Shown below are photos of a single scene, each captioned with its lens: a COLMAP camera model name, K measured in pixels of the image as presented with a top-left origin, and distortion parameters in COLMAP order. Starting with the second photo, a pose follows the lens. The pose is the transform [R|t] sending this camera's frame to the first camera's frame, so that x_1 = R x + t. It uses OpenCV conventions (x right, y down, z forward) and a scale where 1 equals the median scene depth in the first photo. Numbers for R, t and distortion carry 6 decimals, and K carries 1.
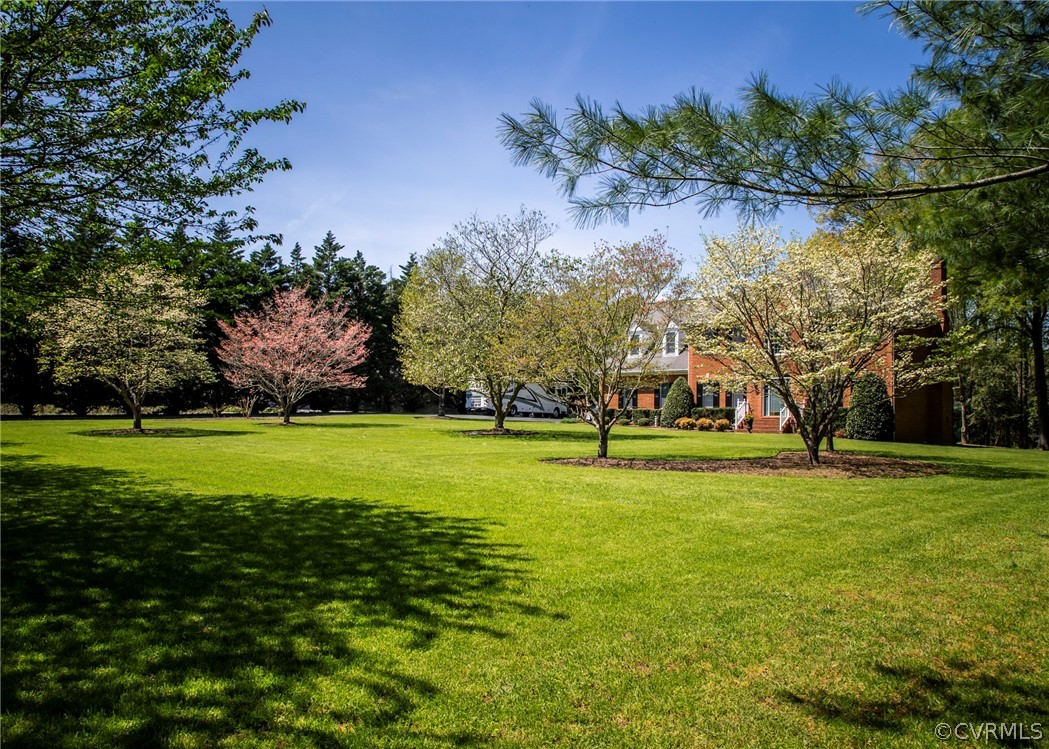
lens RADIAL K [[799.7, 0, 524.5], [0, 799.7, 374.5], [0, 0, 1]] dist [-0.034344, 0.000369]
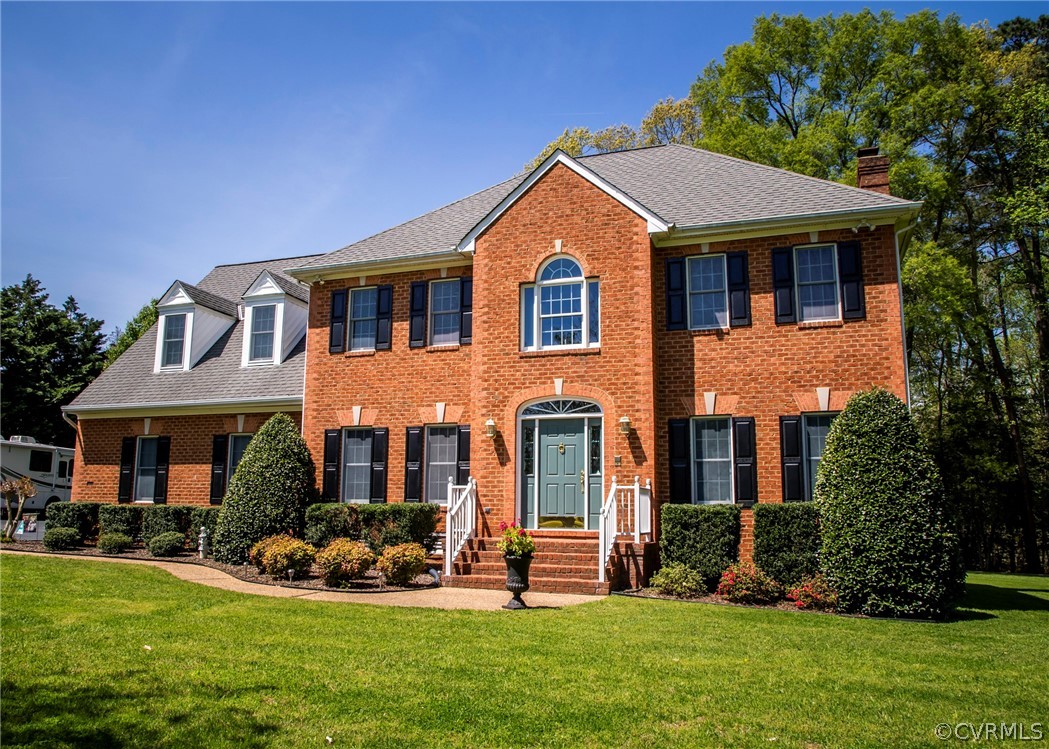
lens RADIAL K [[799.7, 0, 524.5], [0, 799.7, 374.5], [0, 0, 1]] dist [-0.034344, 0.000369]
pose [[0.899443, 0.060901, 0.432773, 0.142112], [-0.014365, 0.993828, -0.110000, 0.023040], [-0.436801, 0.092722, 0.894767, 0.649197]]
